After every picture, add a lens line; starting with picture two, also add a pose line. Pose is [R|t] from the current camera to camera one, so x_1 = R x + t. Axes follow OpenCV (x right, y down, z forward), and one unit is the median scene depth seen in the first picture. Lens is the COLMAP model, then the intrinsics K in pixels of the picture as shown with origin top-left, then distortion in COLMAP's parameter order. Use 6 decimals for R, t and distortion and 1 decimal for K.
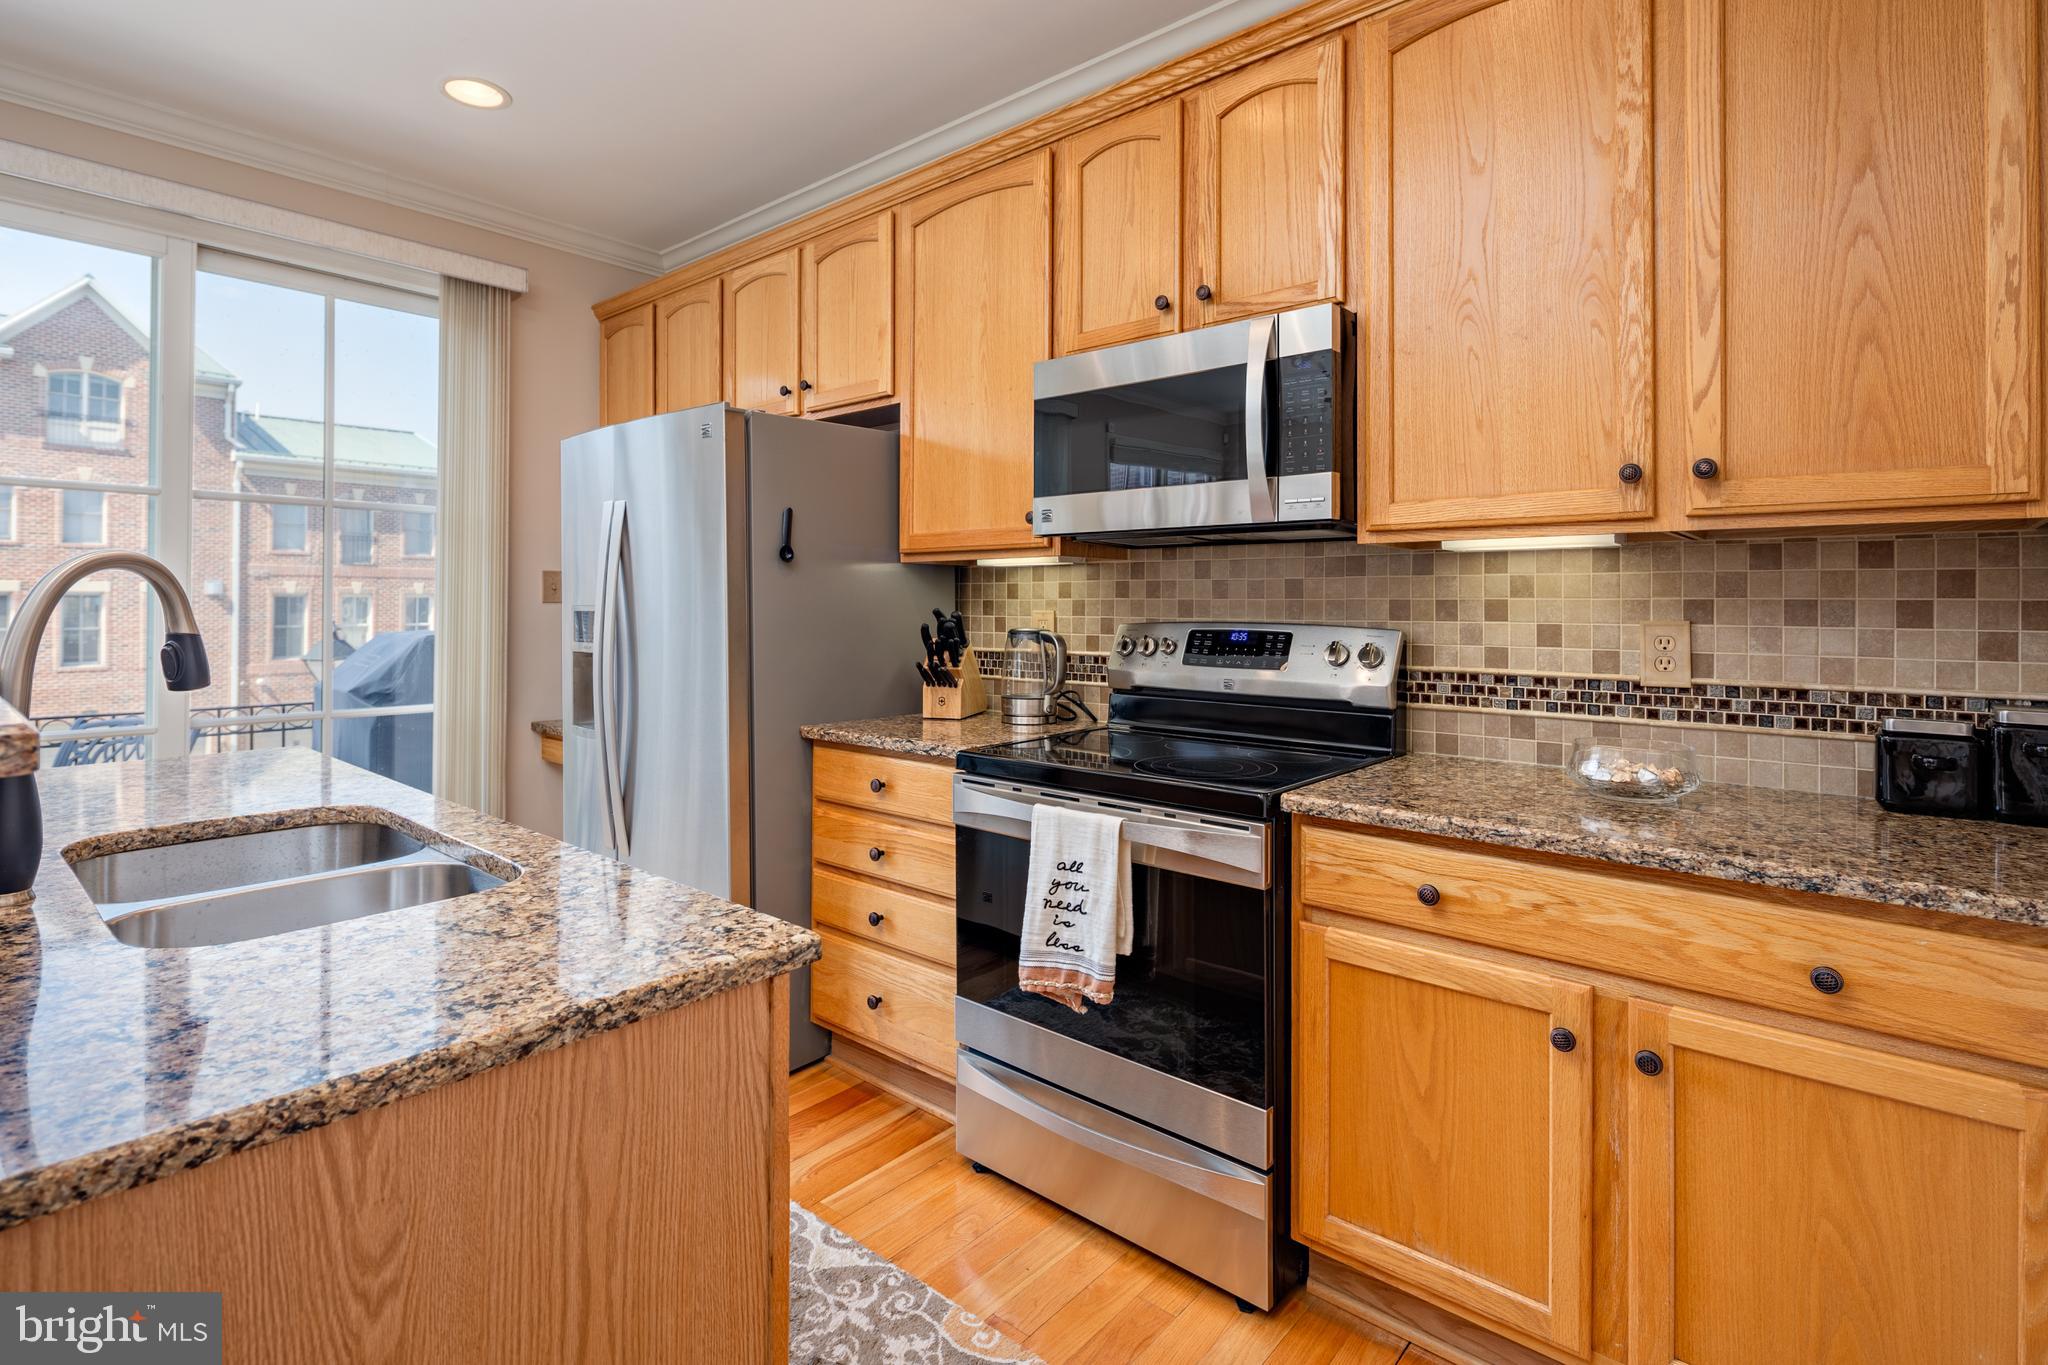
lens RADIAL K [[989.7, 0, 1026.7], [0, 989.7, 597.1], [0, 0, 1]] dist [0.002377, -0.005787]
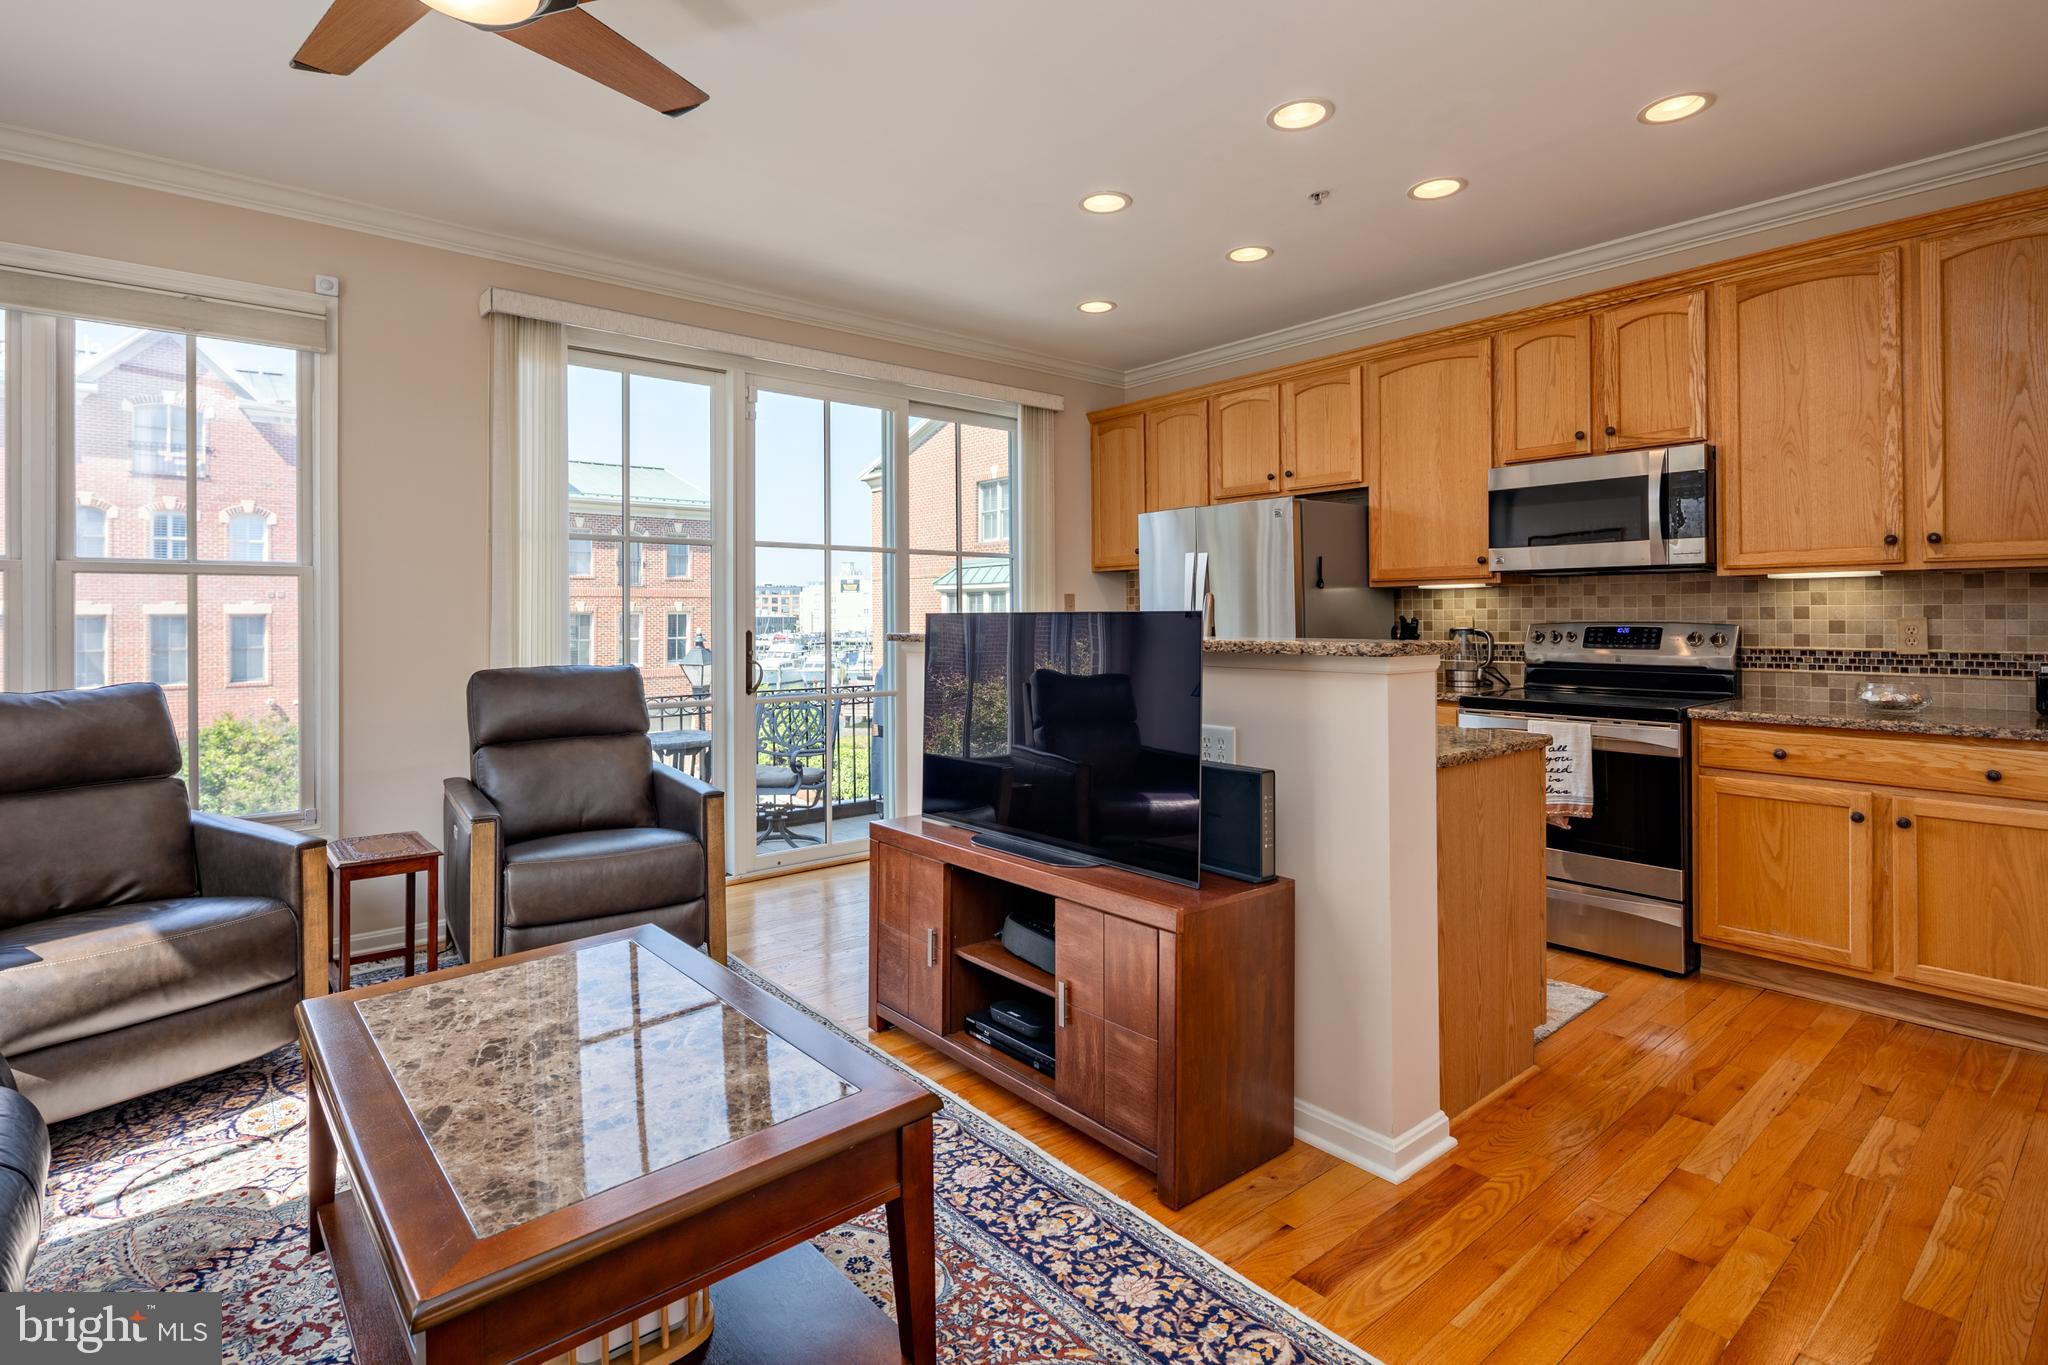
lens RADIAL K [[996.8, 0, 1013.5], [0, 996.8, 614.3], [0, 0, 1]] dist [0.002948, -0.006297]
pose [[0.986415, -0.008513, -0.164050, -0.667834], [0.009109, 0.999954, 0.002884, -0.001618], [0.164018, -0.004339, 0.986448, -1.050298]]
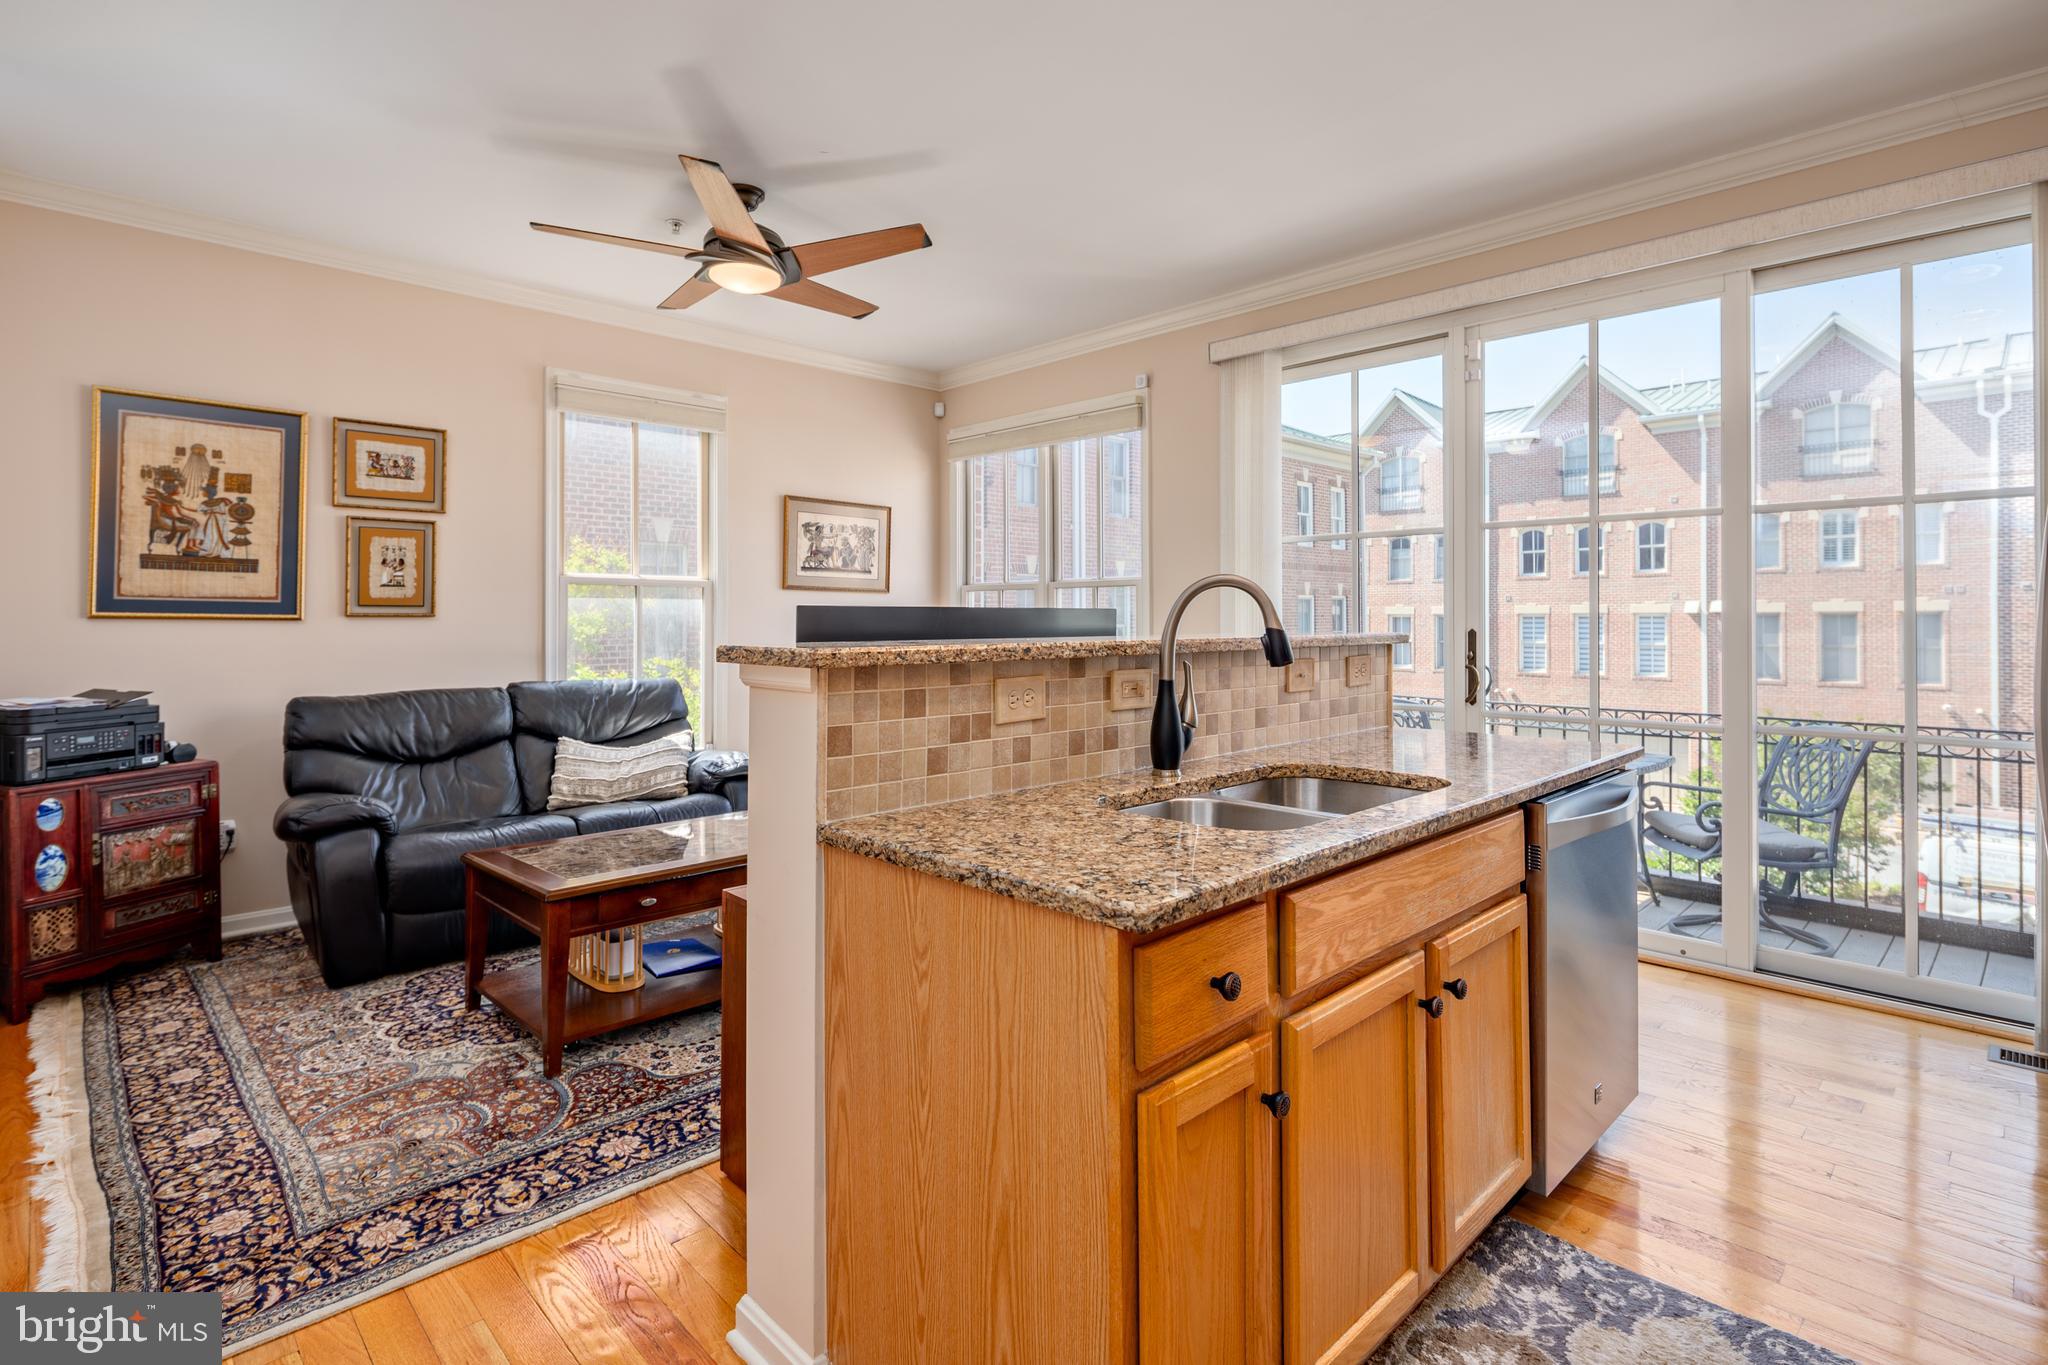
lens RADIAL K [[989.1, 0, 1021.1], [0, 989.1, 637.6], [0, 0, 1]] dist [0.000640, -0.000060]
pose [[-0.076707, 0.014797, -0.996944, 0.459970], [0.005945, 0.999879, 0.014383, 0.020382], [0.997036, -0.004823, -0.076786, 0.524903]]
